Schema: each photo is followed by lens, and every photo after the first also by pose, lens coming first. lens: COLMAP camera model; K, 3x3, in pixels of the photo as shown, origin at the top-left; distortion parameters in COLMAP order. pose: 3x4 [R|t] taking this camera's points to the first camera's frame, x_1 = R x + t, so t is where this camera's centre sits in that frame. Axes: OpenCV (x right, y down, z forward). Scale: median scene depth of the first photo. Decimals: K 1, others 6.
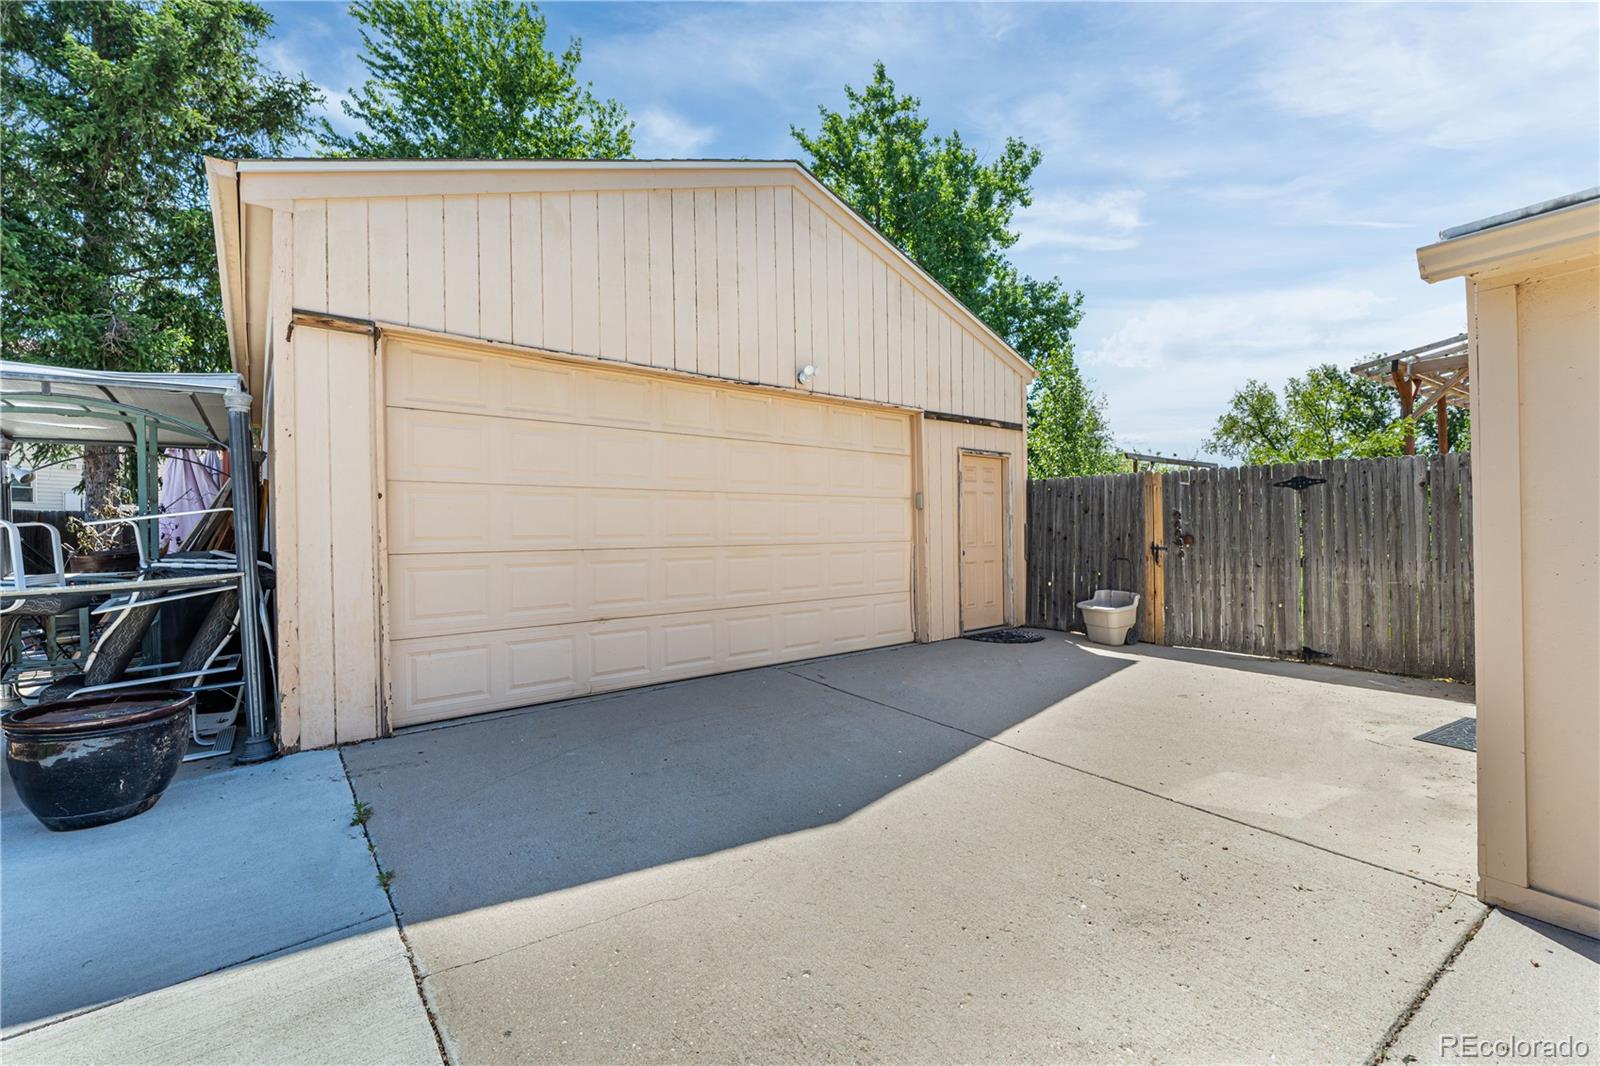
lens RADIAL K [[684.4, 0, 800.0], [0, 684.4, 533.0], [0, 0, 1]] dist [0.000545, 0.000022]
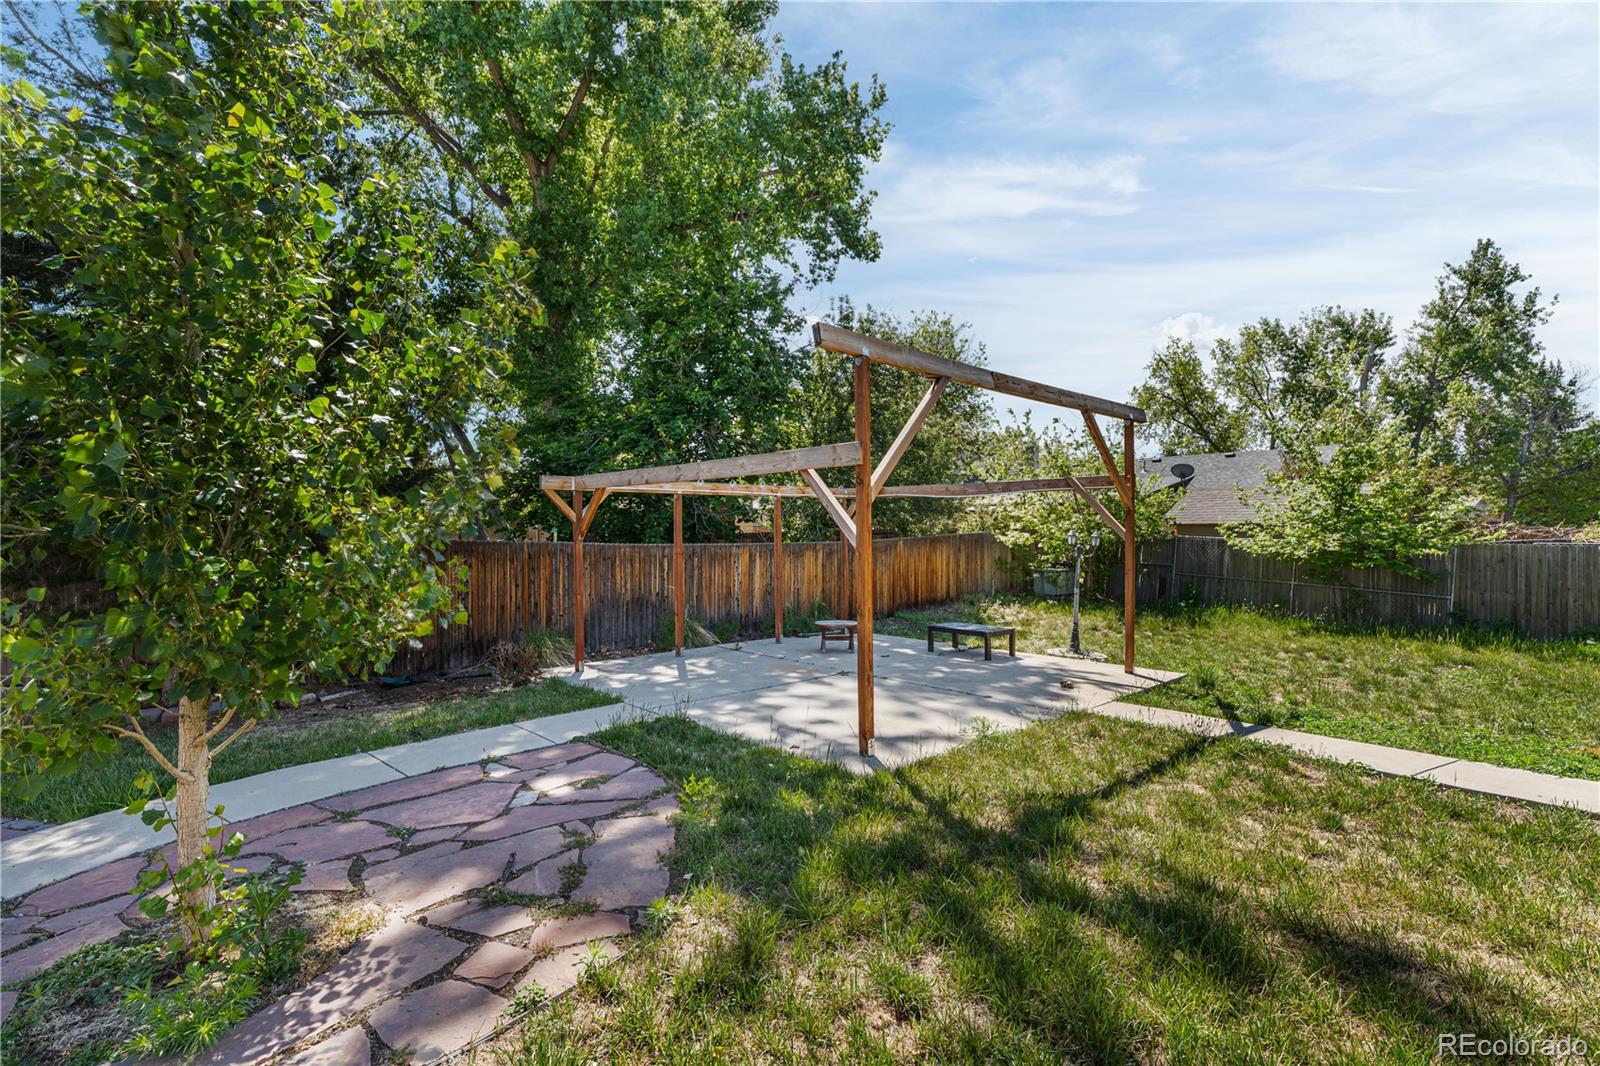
lens RADIAL K [[745.3, 0, 800.0], [0, 745.3, 533.0], [0, 0, 1]] dist [-0.001244, -0.000093]
pose [[0.990538, -0.002406, 0.137215, 0.137555], [0.000488, 0.999902, 0.014009, -0.020385], [-0.137235, -0.013809, 0.990442, 0.238831]]
